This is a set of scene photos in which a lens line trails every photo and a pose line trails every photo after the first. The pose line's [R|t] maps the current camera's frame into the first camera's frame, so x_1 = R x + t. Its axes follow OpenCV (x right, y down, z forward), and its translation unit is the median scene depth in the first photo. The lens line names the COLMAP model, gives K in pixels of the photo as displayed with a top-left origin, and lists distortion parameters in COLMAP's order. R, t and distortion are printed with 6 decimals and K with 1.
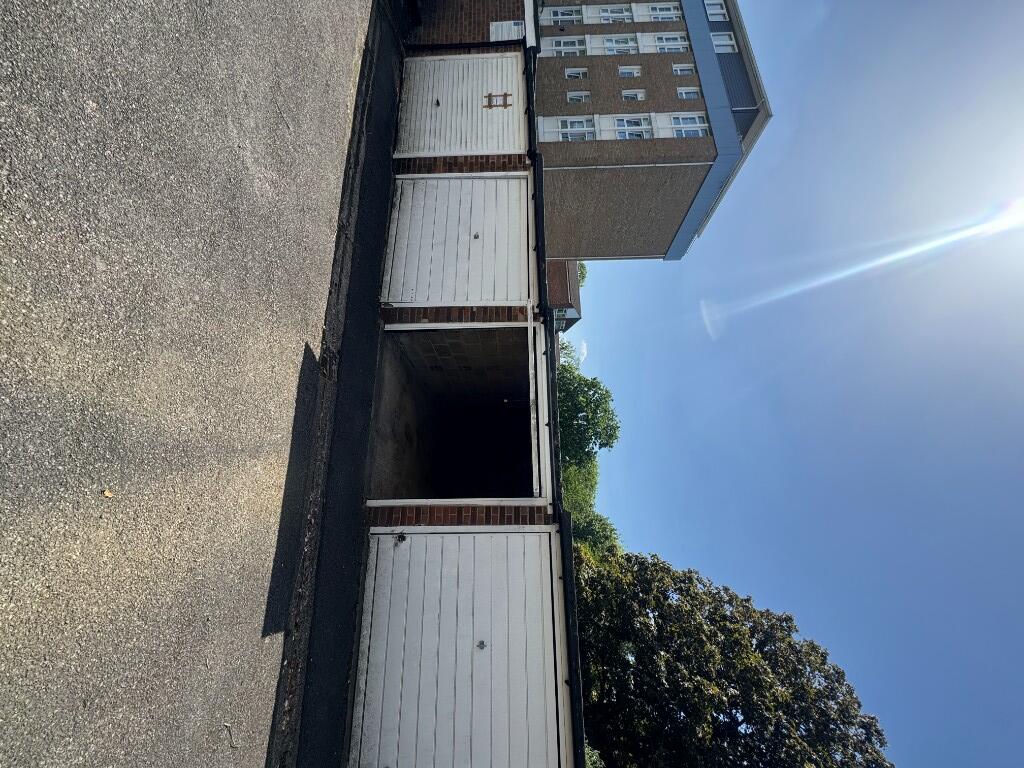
lens RADIAL K [[408.4, 0, 512.0], [0, 408.4, 384.0], [0, 0, 1]] dist [-0.000913, -0.000374]
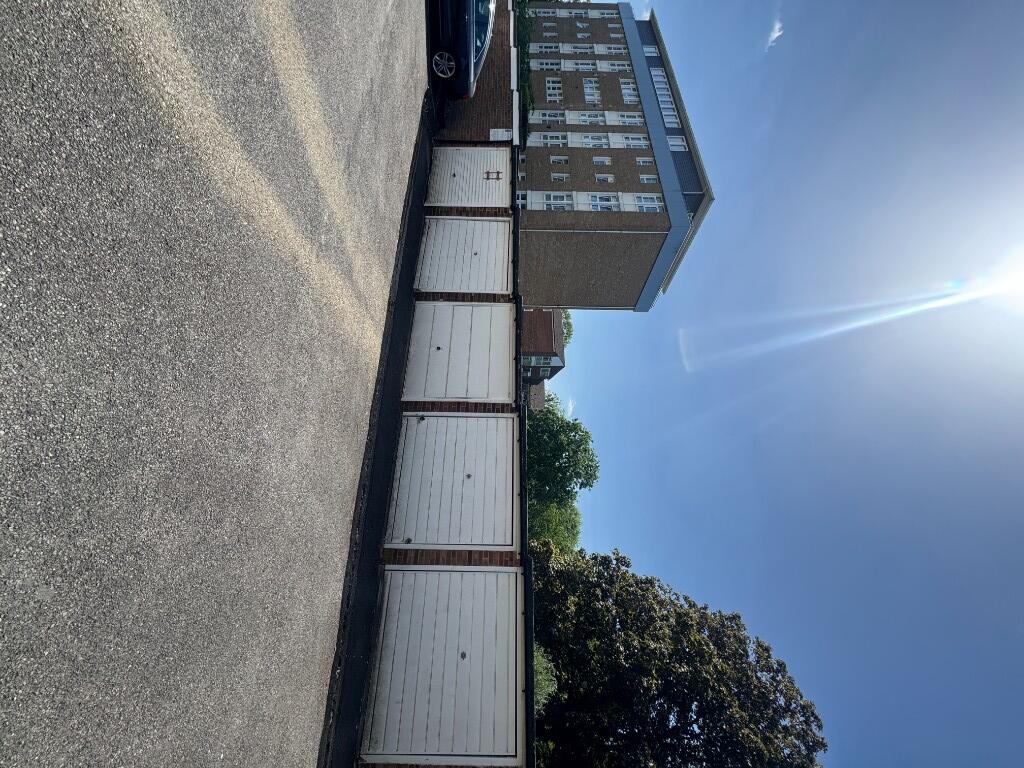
lens RADIAL K [[408.4, 0, 512.0], [0, 408.4, 384.0], [0, 0, 1]] dist [-0.000913, -0.000374]
pose [[0.998965, 0.037410, 0.025856, 0.008326], [-0.033418, 0.989506, -0.140571, 0.095323], [-0.030844, 0.139562, 0.989733, -0.133588]]
